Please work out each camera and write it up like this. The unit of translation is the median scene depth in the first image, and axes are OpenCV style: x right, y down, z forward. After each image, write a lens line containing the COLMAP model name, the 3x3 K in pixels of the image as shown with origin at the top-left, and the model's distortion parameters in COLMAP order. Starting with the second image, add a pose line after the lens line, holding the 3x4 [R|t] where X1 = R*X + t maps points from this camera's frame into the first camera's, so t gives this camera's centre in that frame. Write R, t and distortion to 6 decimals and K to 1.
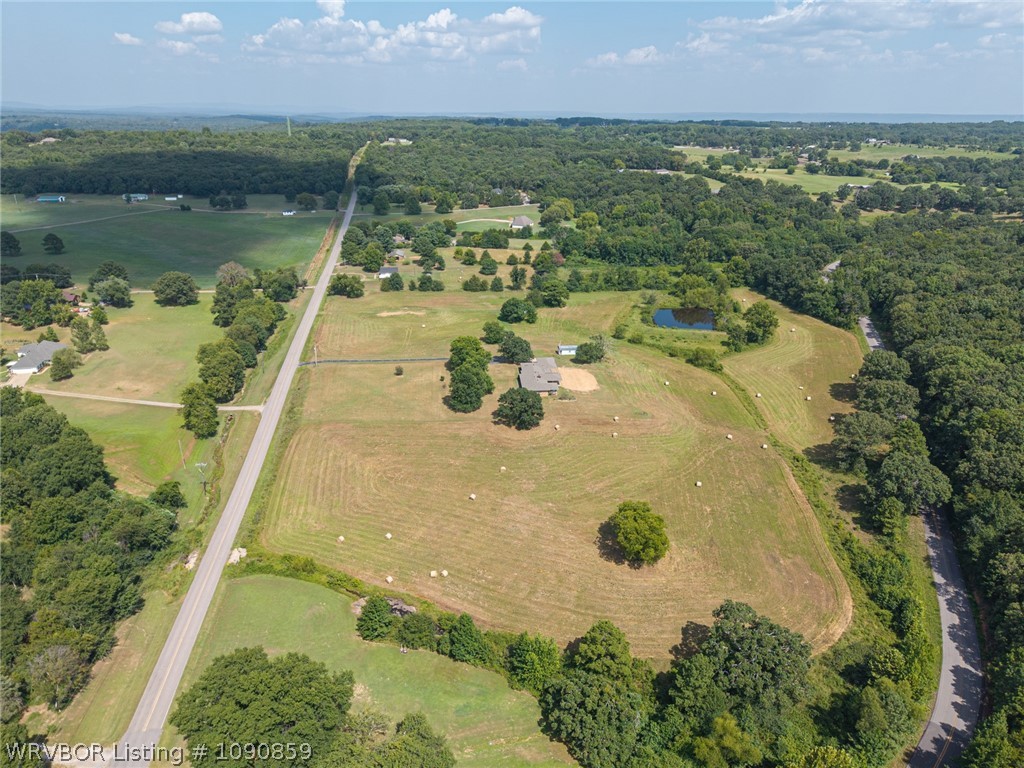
lens RADIAL K [[691.8, 0, 508.7], [0, 691.8, 390.2], [0, 0, 1]] dist [0.036833, -0.033273]
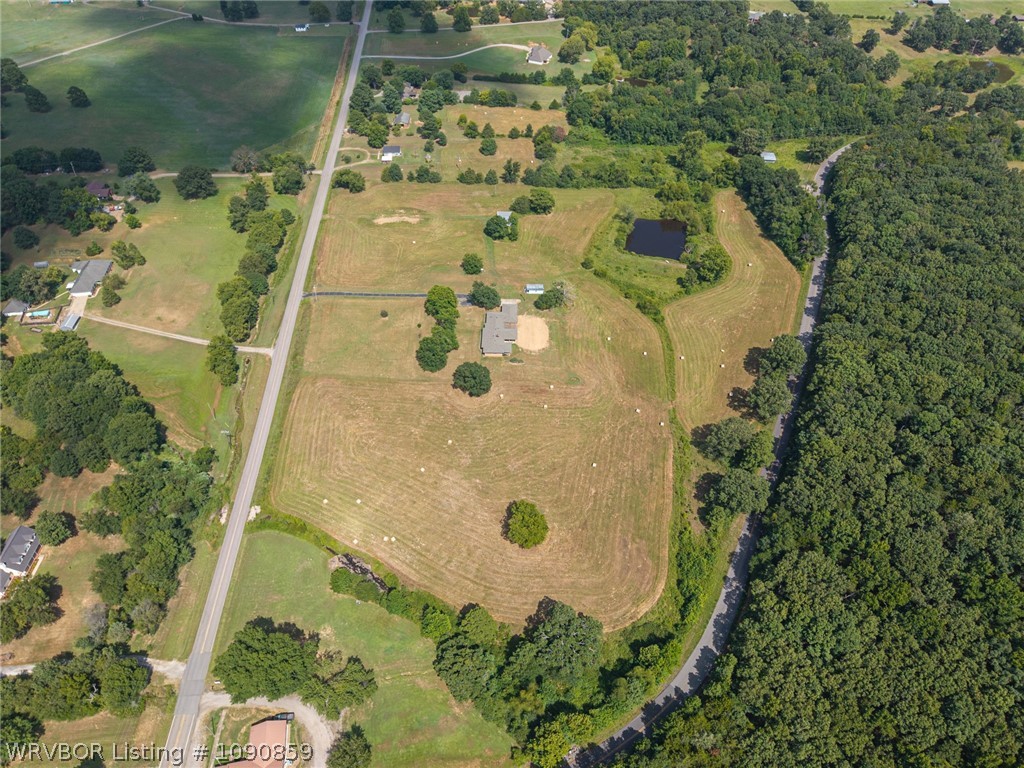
lens RADIAL K [[691.8, 0, 505.3], [0, 691.8, 393.2], [0, 0, 1]] dist [0.036833, -0.033273]
pose [[0.996139, 0.063907, -0.060197, 0.097938], [-0.037432, 0.929374, 0.367236, -0.262914], [0.079414, -0.363565, 0.928178, -0.103410]]
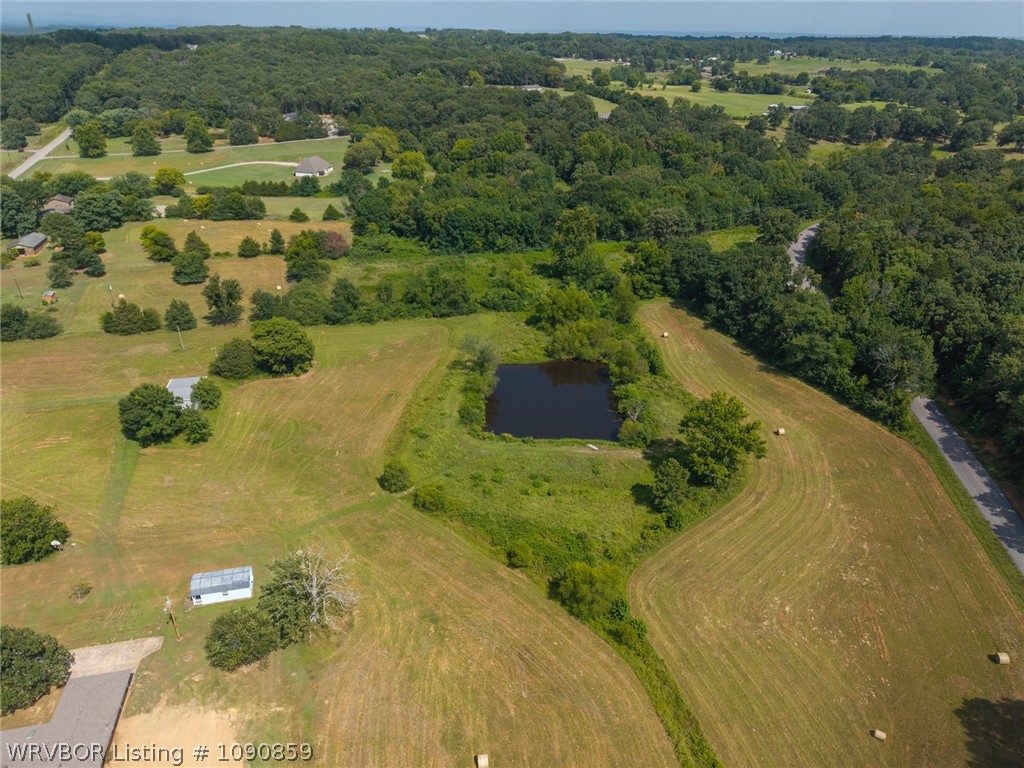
lens RADIAL K [[691.8, 0, 508.2], [0, 691.8, 392.6], [0, 0, 1]] dist [0.036833, -0.033273]
pose [[0.988434, -0.062675, 0.138096, 0.156452], [0.048456, 0.993394, 0.104021, -0.155372], [-0.143703, -0.096126, 0.984941, 0.532523]]
